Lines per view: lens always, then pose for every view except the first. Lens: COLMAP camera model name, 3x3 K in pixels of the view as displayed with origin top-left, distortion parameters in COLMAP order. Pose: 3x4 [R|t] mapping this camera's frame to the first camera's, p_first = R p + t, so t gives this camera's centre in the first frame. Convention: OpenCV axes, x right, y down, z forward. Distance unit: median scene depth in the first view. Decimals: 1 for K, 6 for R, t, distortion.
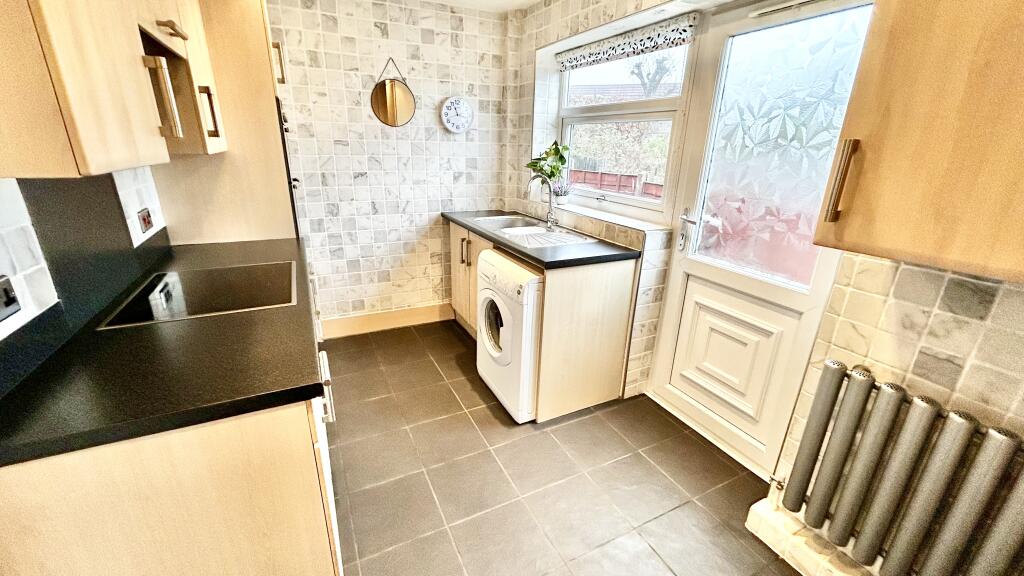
lens RADIAL K [[414.4, 0, 514.1], [0, 414.4, 288.3], [0, 0, 1]] dist [-0.007359, 0.001492]
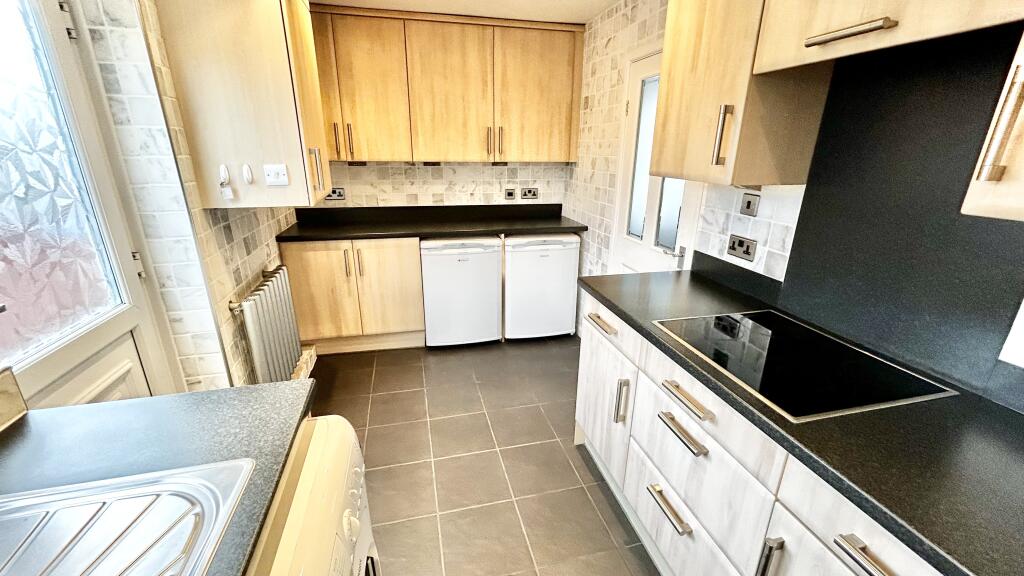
lens RADIAL K [[414.4, 0, 515.5], [0, 414.4, 289.4], [0, 0, 1]] dist [-0.007359, 0.001492]
pose [[-0.974490, -0.104563, 0.198586, -0.208995], [0.040659, 0.787943, 0.614404, -0.357047], [-0.220718, 0.606805, -0.763591, 0.959830]]
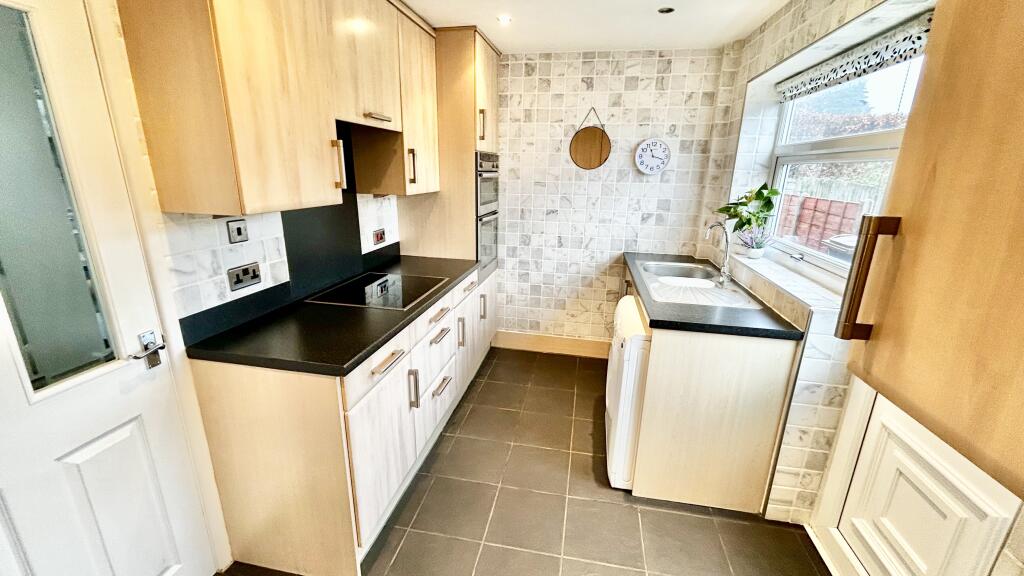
lens RADIAL K [[414.4, 0, 513.0], [0, 414.4, 287.8], [0, 0, 1]] dist [-0.007359, 0.001492]
pose [[0.789800, 0.158798, -0.592452, 0.271253], [-0.201380, 0.979495, -0.005921, -0.048857], [0.579363, 0.123985, 0.805584, 0.066691]]
